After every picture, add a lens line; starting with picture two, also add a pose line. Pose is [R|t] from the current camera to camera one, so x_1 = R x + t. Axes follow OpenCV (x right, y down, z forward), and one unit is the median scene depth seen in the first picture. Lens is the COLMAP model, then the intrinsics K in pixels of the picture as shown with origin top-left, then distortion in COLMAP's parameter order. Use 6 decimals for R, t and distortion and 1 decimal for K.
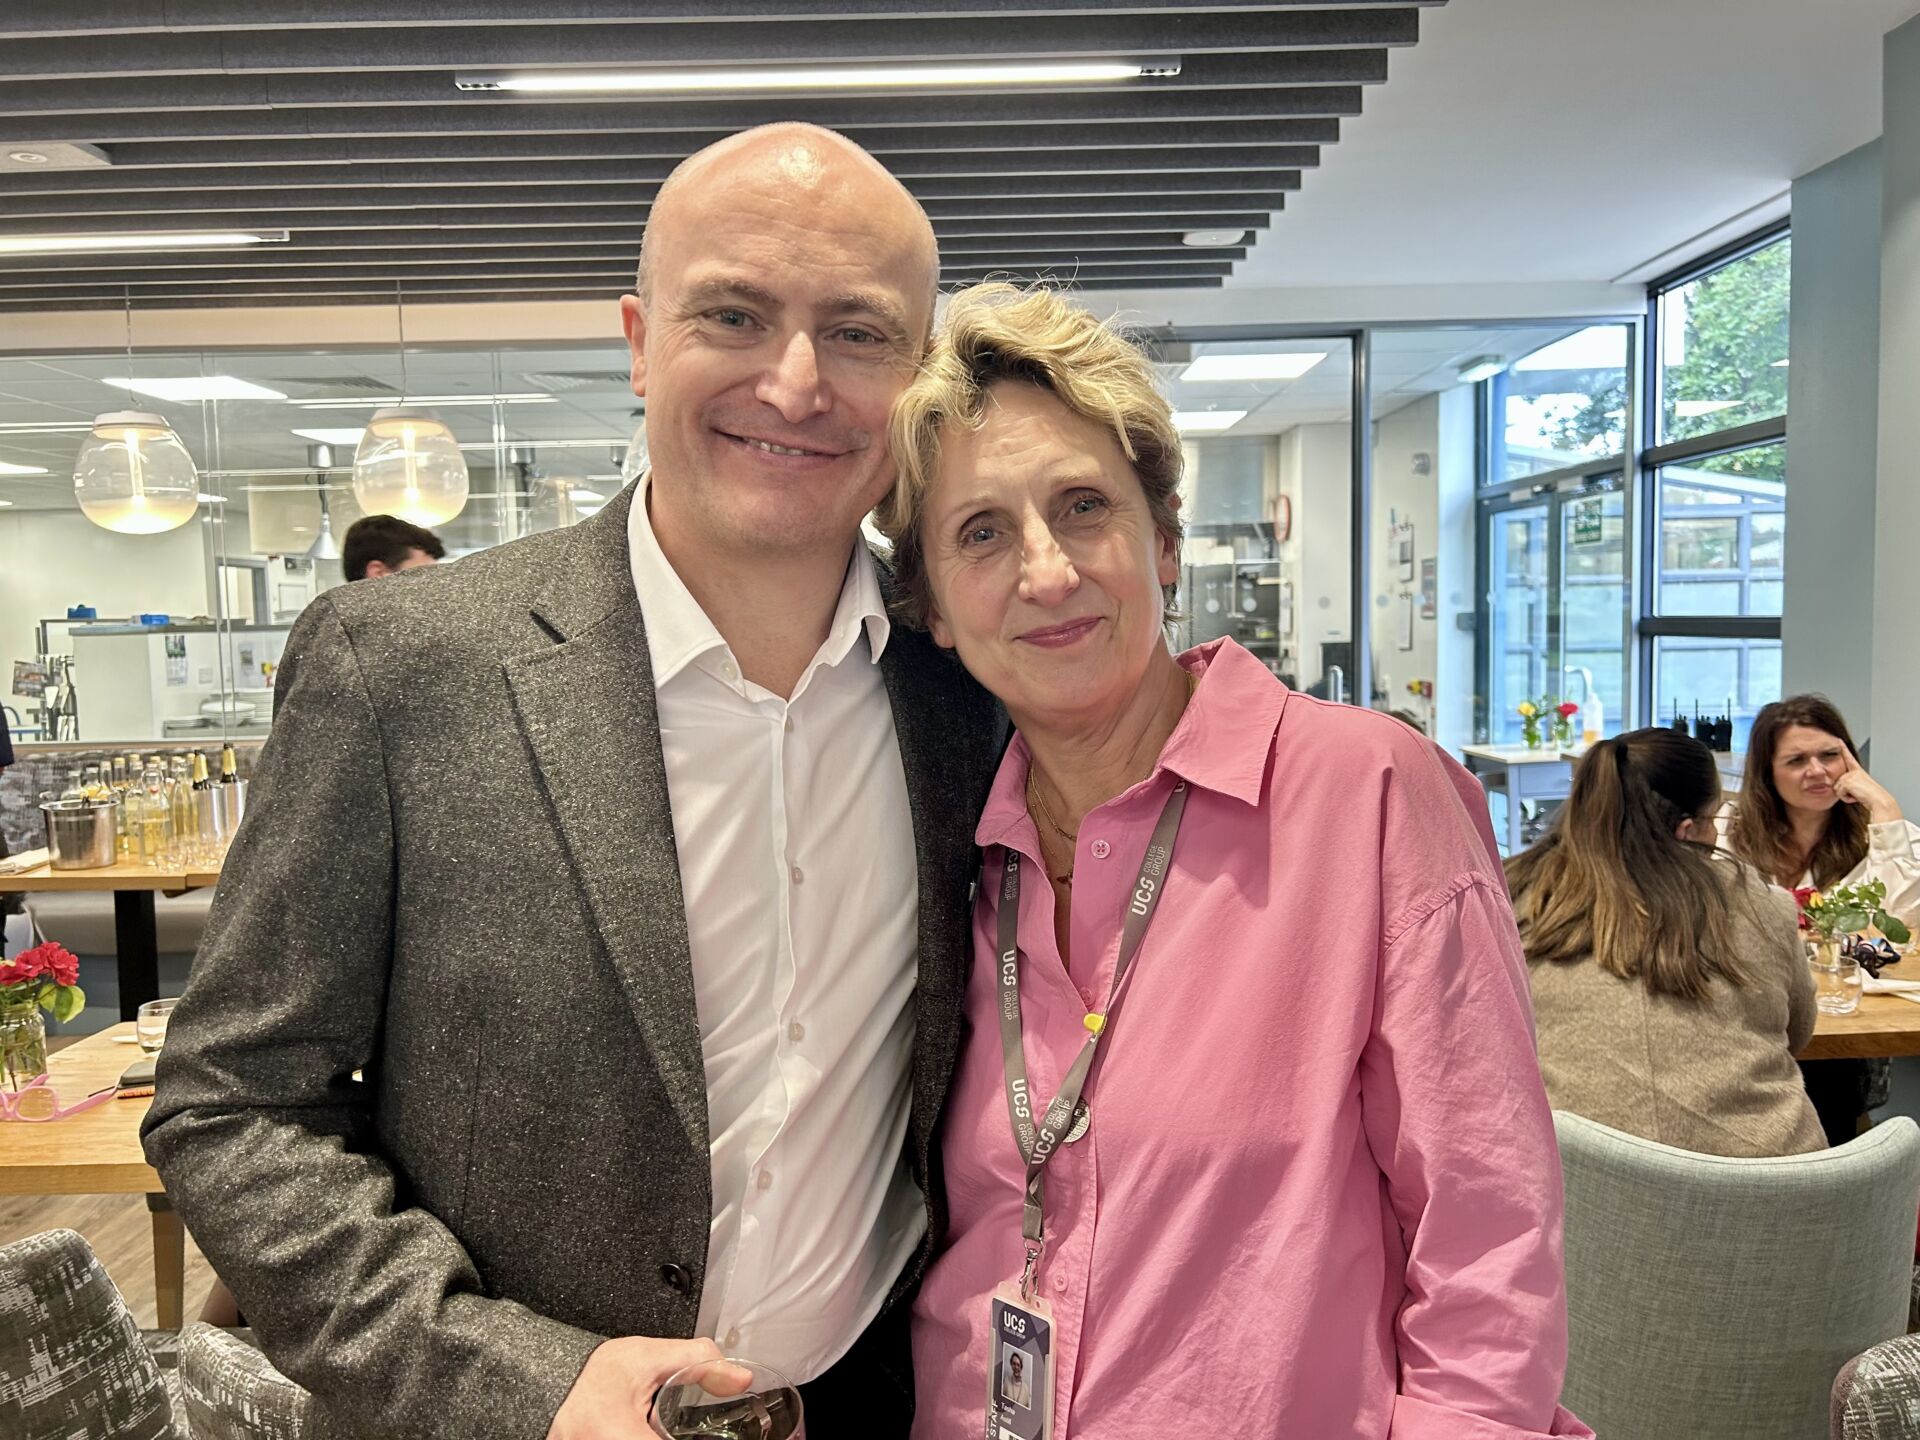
lens RADIAL K [[1436.8, 0, 988.4], [0, 1436.8, 706.4], [0, 0, 1]] dist [0.056659, -0.069851]
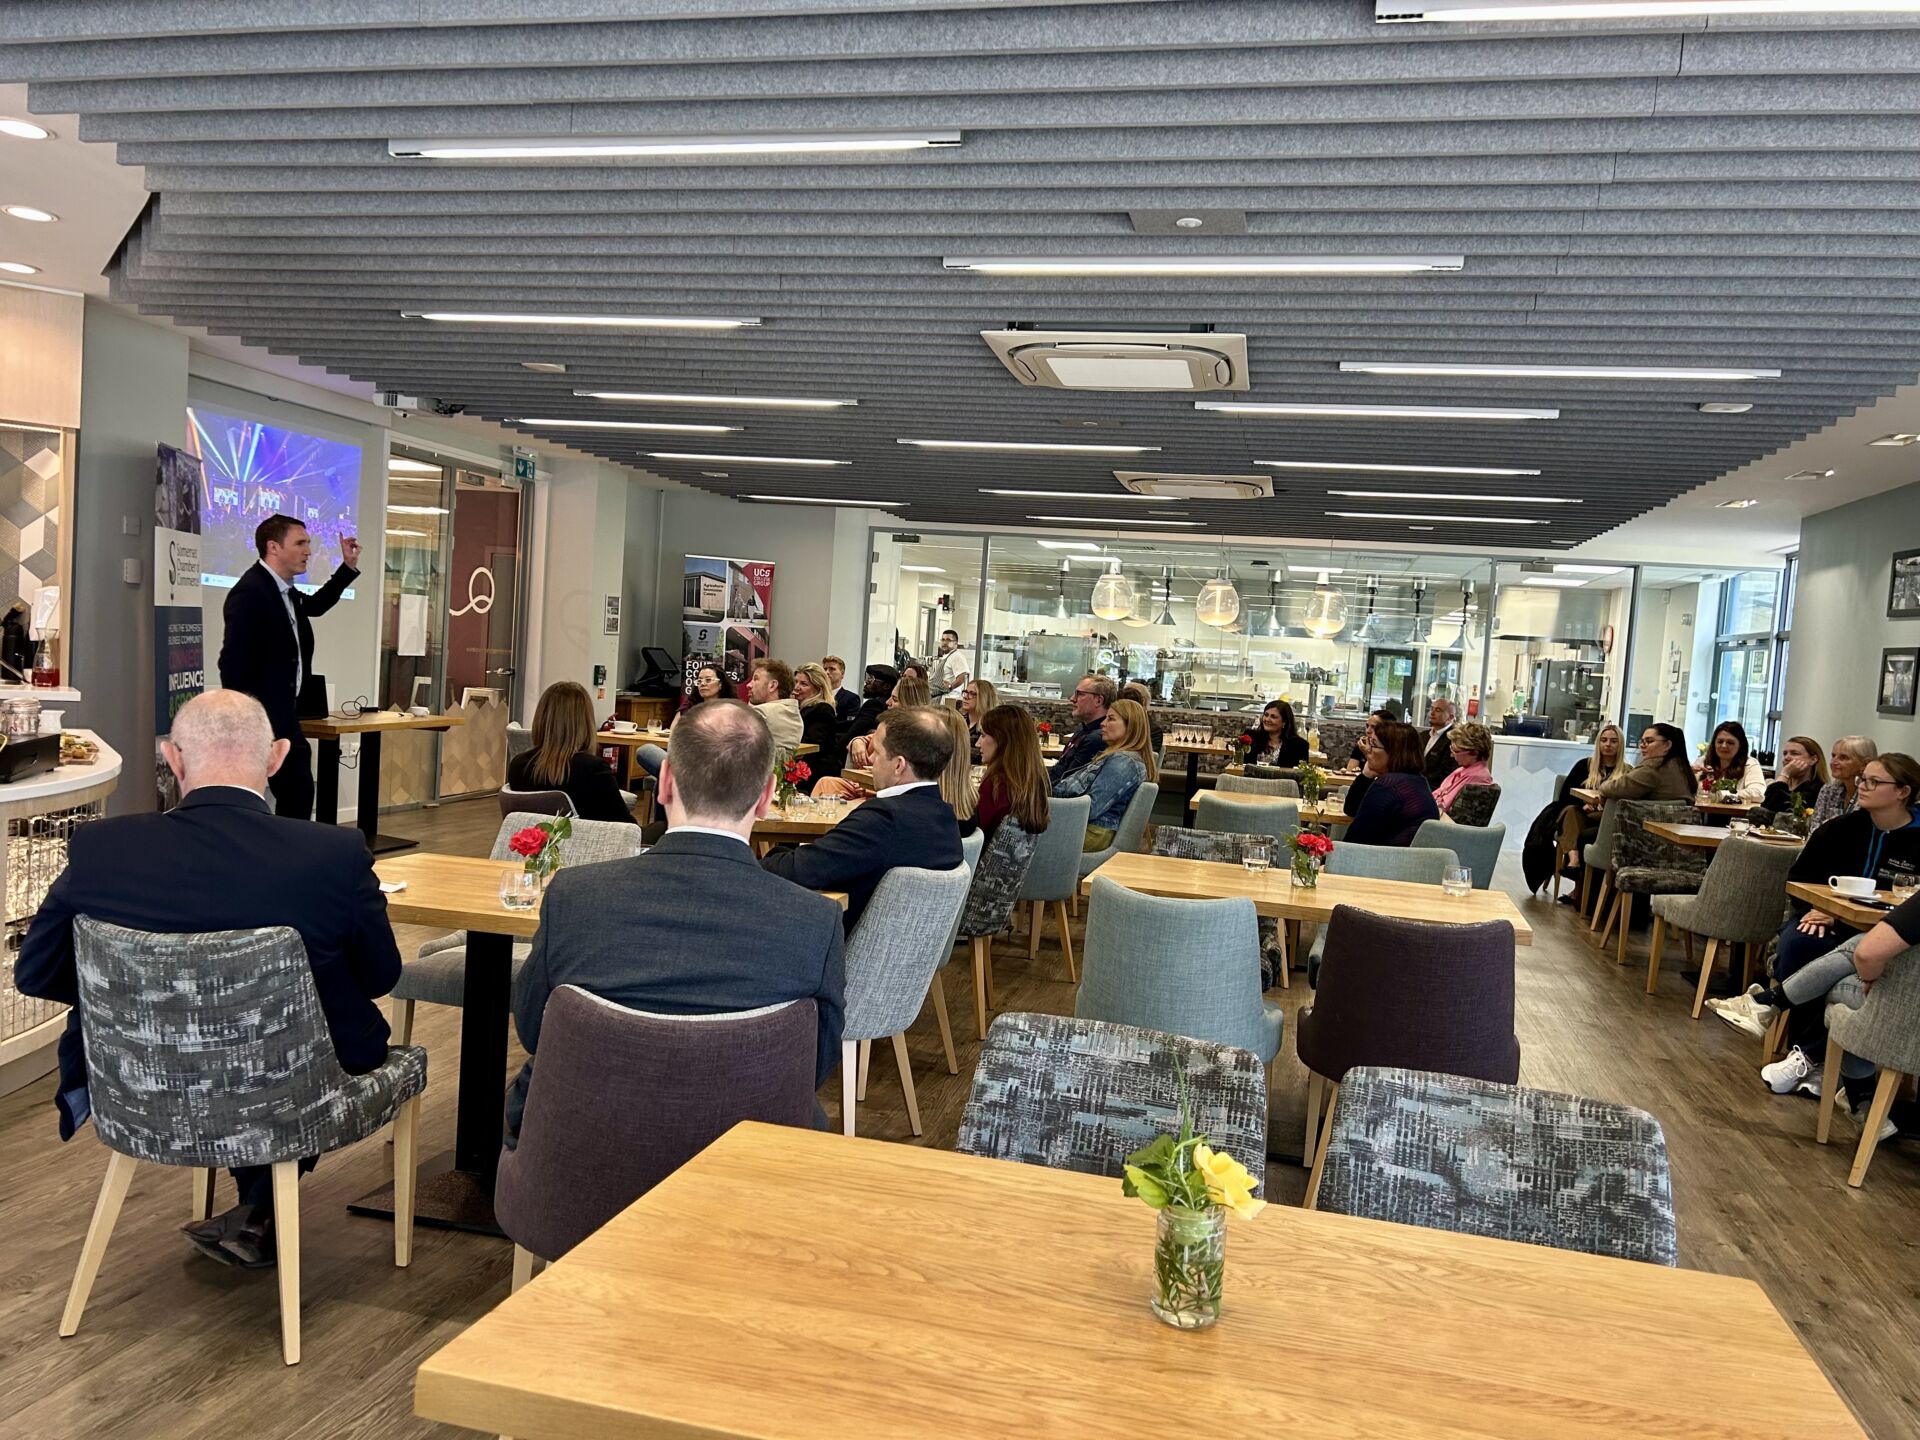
lens RADIAL K [[1436.8, 0, 961.1], [0, 1436.8, 733.3], [0, 0, 1]] dist [0.056659, -0.069851]
pose [[0.964658, 0.103913, -0.242151, -0.156515], [-0.106934, 0.994266, 0.000671, 0.089186], [0.240832, 0.025247, 0.970238, -1.250161]]
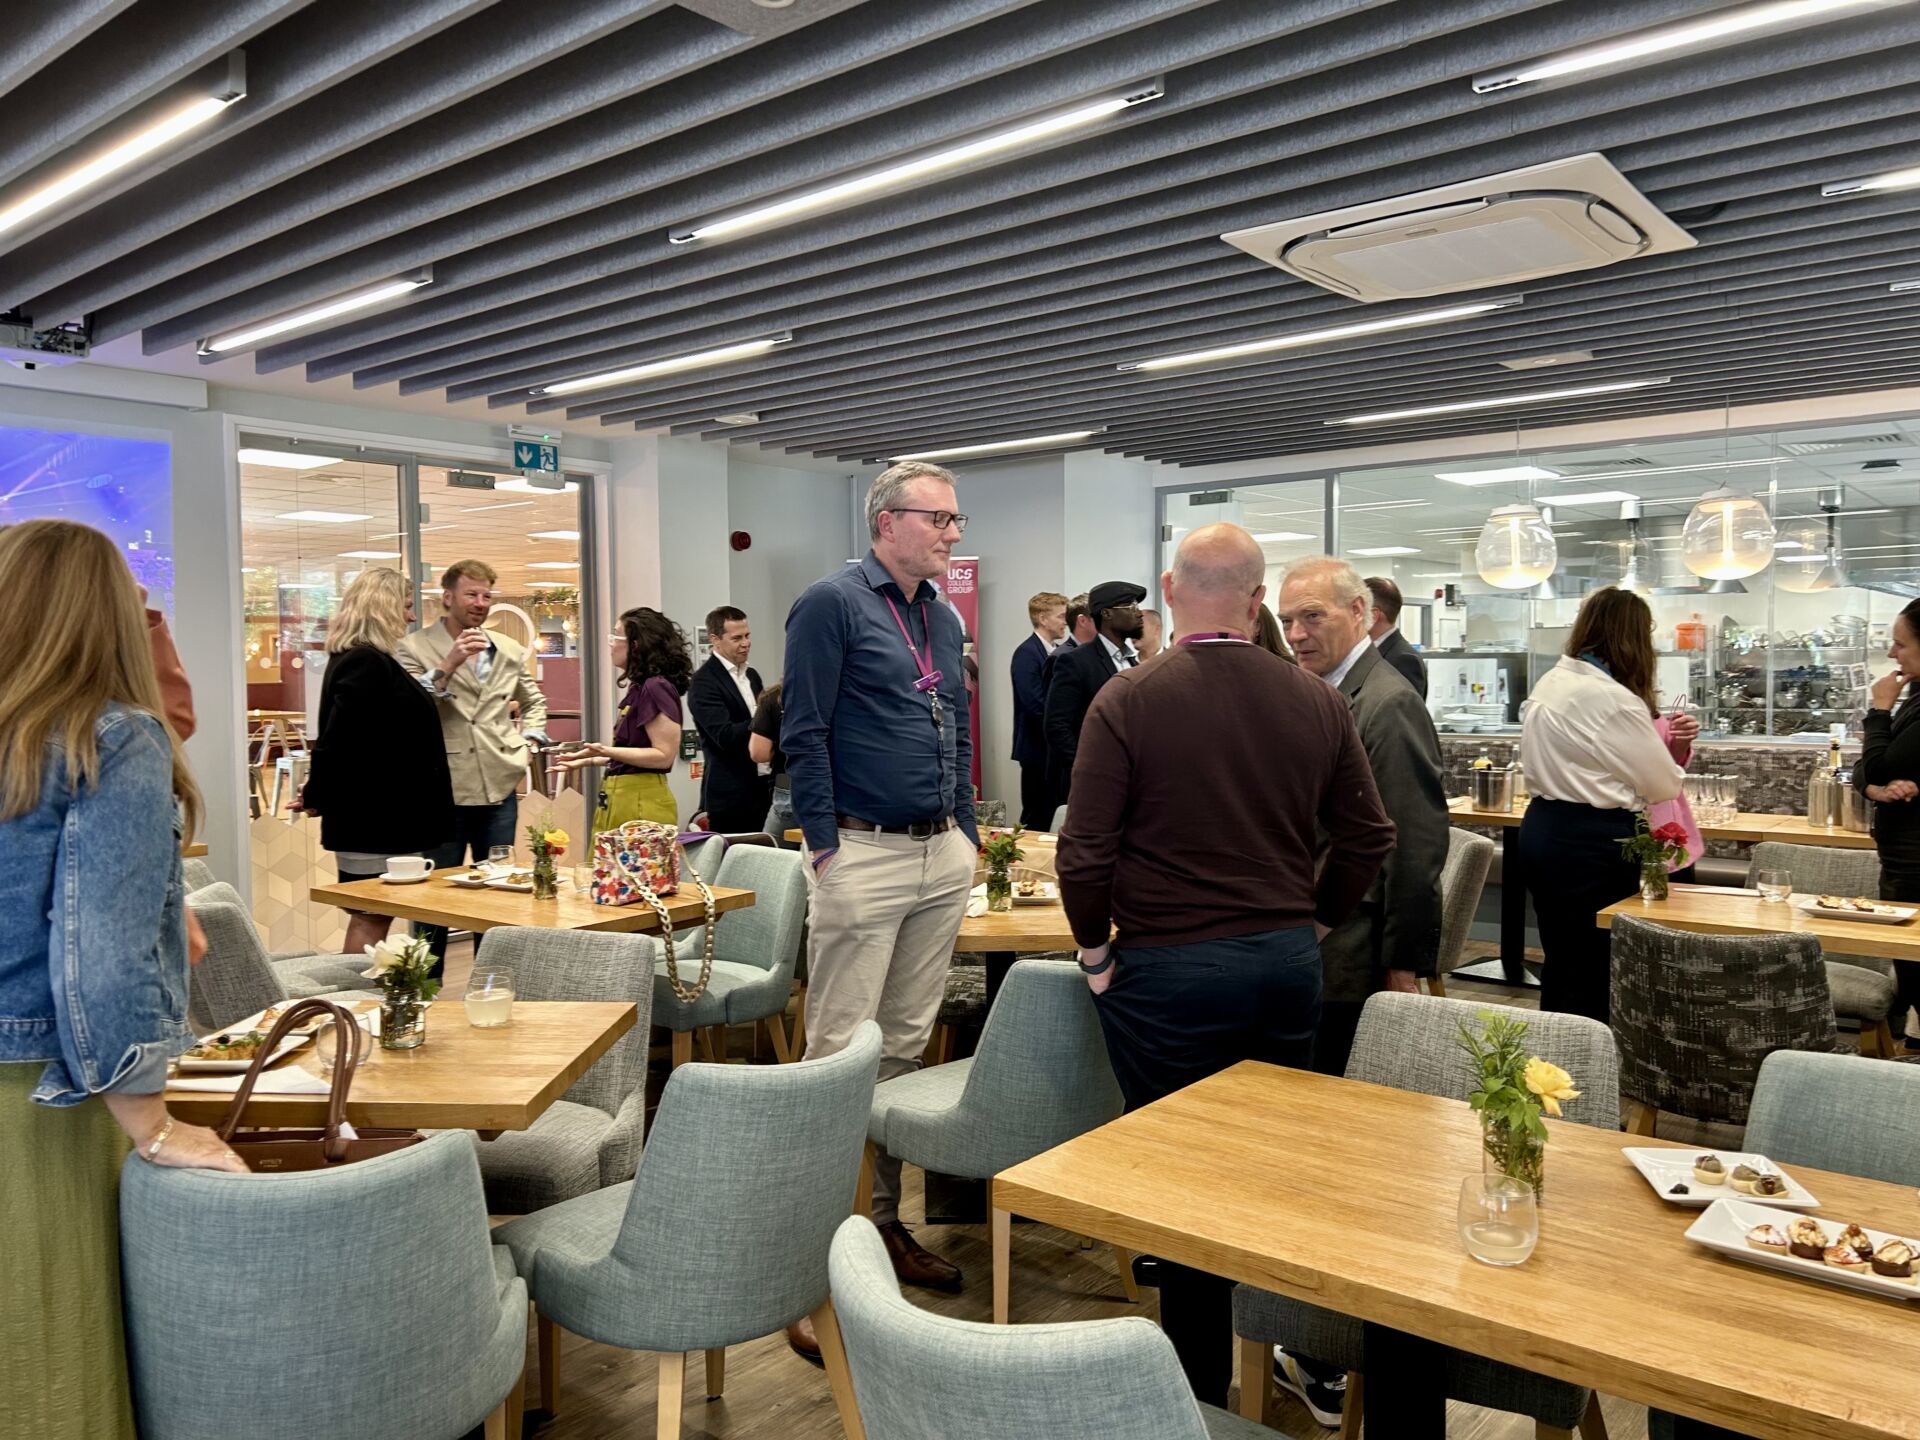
lens RADIAL K [[1436.8, 0, 945.9], [0, 1436.8, 726.1], [0, 0, 1]] dist [0.056659, -0.069851]
pose [[0.758853, 0.045999, -0.649636, -0.056757], [-0.050433, 0.998658, 0.011800, 0.023146], [0.649307, 0.023808, 0.760154, -0.368825]]
